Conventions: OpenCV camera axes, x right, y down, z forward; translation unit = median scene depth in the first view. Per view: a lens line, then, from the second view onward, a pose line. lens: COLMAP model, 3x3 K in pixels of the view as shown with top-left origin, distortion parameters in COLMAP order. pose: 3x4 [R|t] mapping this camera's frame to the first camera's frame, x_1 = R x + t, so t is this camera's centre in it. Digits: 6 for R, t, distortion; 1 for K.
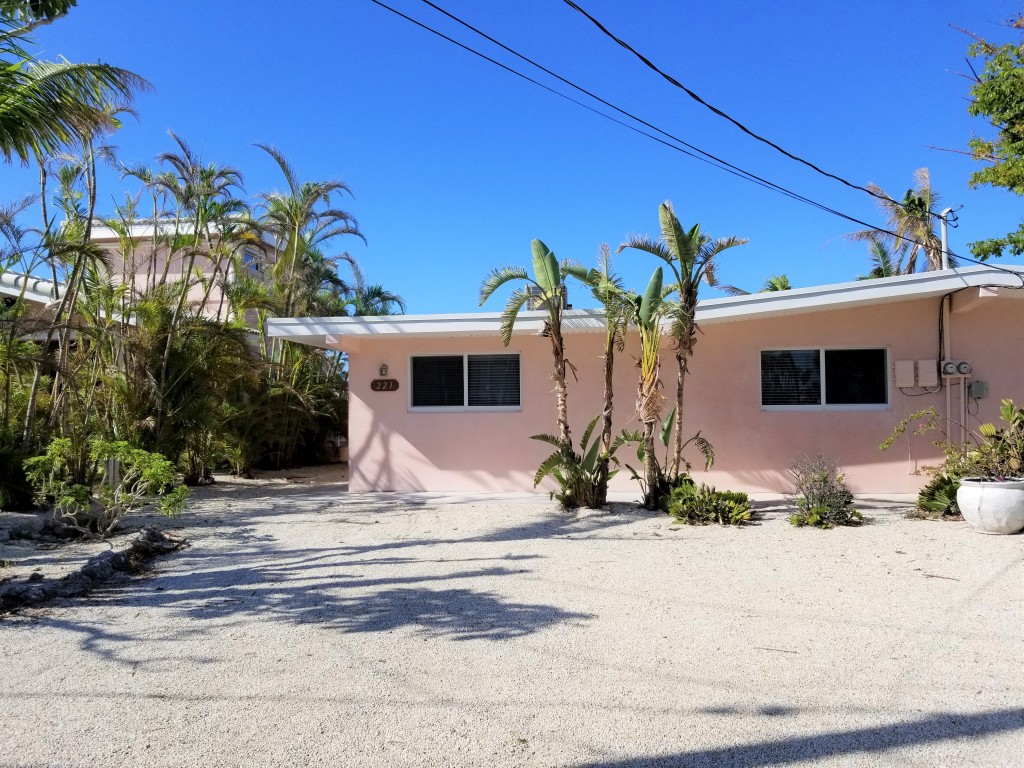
lens RADIAL K [[803.7, 0, 512.0], [0, 803.7, 384.0], [0, 0, 1]] dist [0.092723, -0.155298]
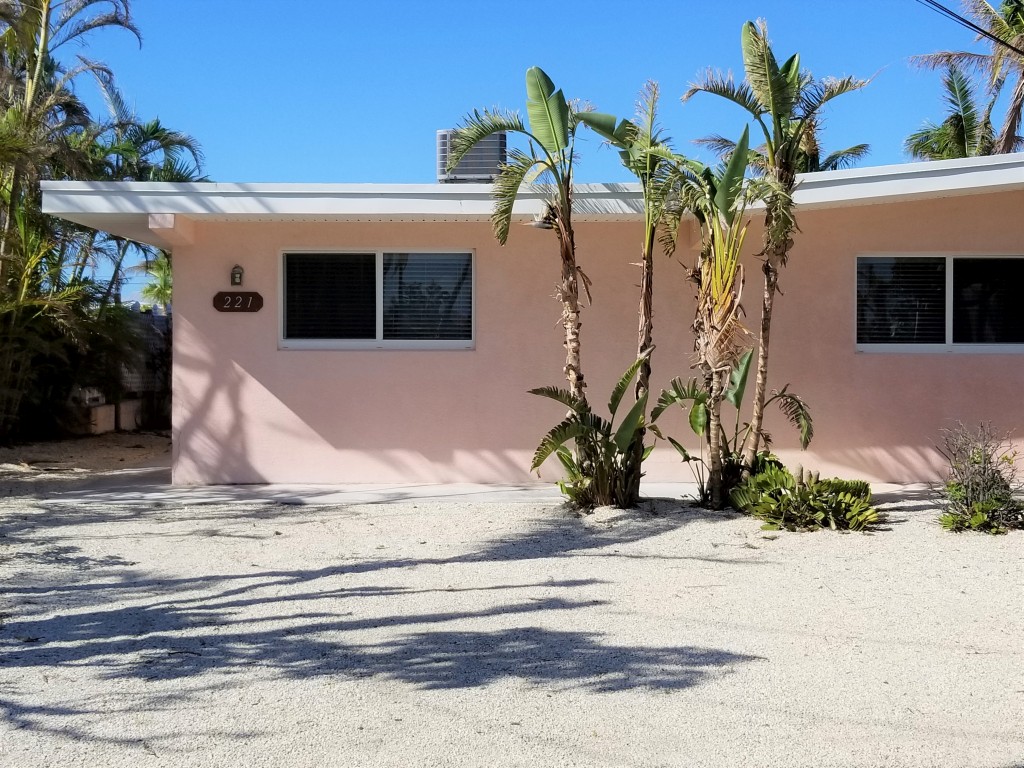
lens RADIAL K [[1473.2, 0, 512.0], [0, 1473.2, 340.7], [0, 0, 1]] dist [0.071288, 0.071384]
pose [[0.984220, 0.011632, 0.176564, -0.186892], [-0.017296, 0.999383, 0.030571, -0.007980], [-0.176100, -0.033143, 0.983814, -0.099373]]
